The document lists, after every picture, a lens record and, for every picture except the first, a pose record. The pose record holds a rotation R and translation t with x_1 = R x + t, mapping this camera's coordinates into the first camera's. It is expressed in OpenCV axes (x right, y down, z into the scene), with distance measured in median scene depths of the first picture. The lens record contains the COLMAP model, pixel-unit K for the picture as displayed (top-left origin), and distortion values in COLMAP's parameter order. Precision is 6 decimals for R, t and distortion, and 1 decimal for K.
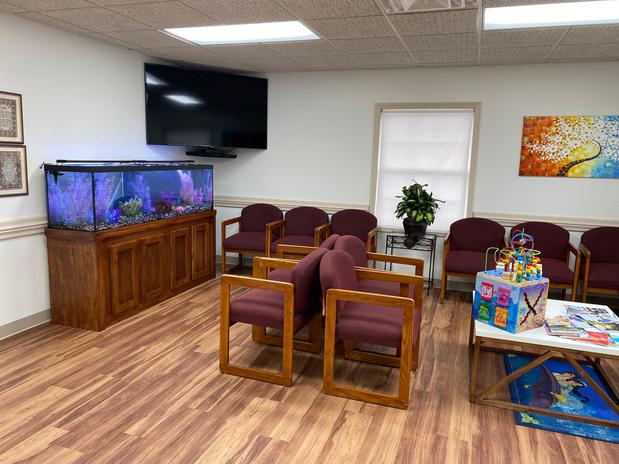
lens RADIAL K [[471.1, 0, 309.5], [0, 471.1, 232.0], [0, 0, 1]] dist [0.046956, -0.060811]
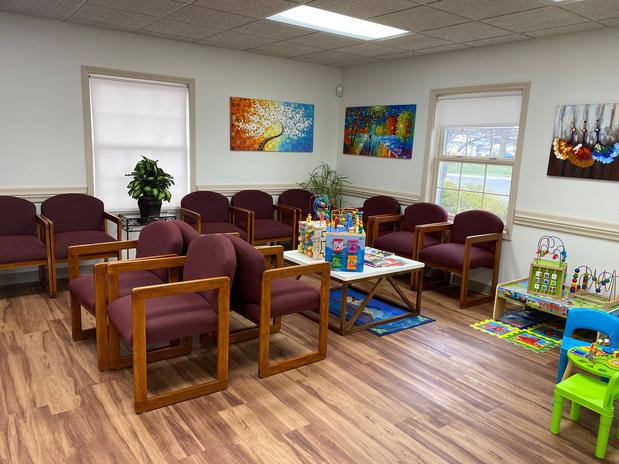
lens RADIAL K [[471.1, 0, 309.5], [0, 471.1, 232.0], [0, 0, 1]] dist [0.046956, -0.060811]
pose [[0.570323, -0.154805, 0.806702, -0.403642], [0.109361, 0.987648, 0.112213, -0.034261], [-0.814108, 0.024224, 0.580208, 0.213086]]
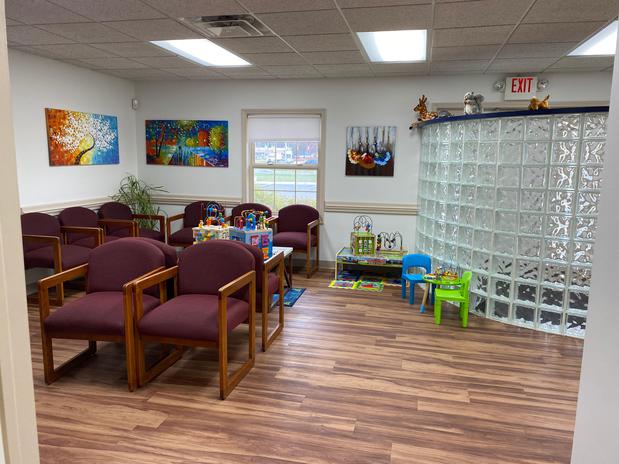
lens RADIAL K [[471.1, 0, 309.5], [0, 471.1, 232.0], [0, 0, 1]] dist [0.046956, -0.060811]
pose [[-0.101278, -0.183676, 0.977756, -0.675991], [0.146009, 0.969423, 0.197234, -0.105777], [-0.984085, 0.162736, -0.071363, 0.572213]]
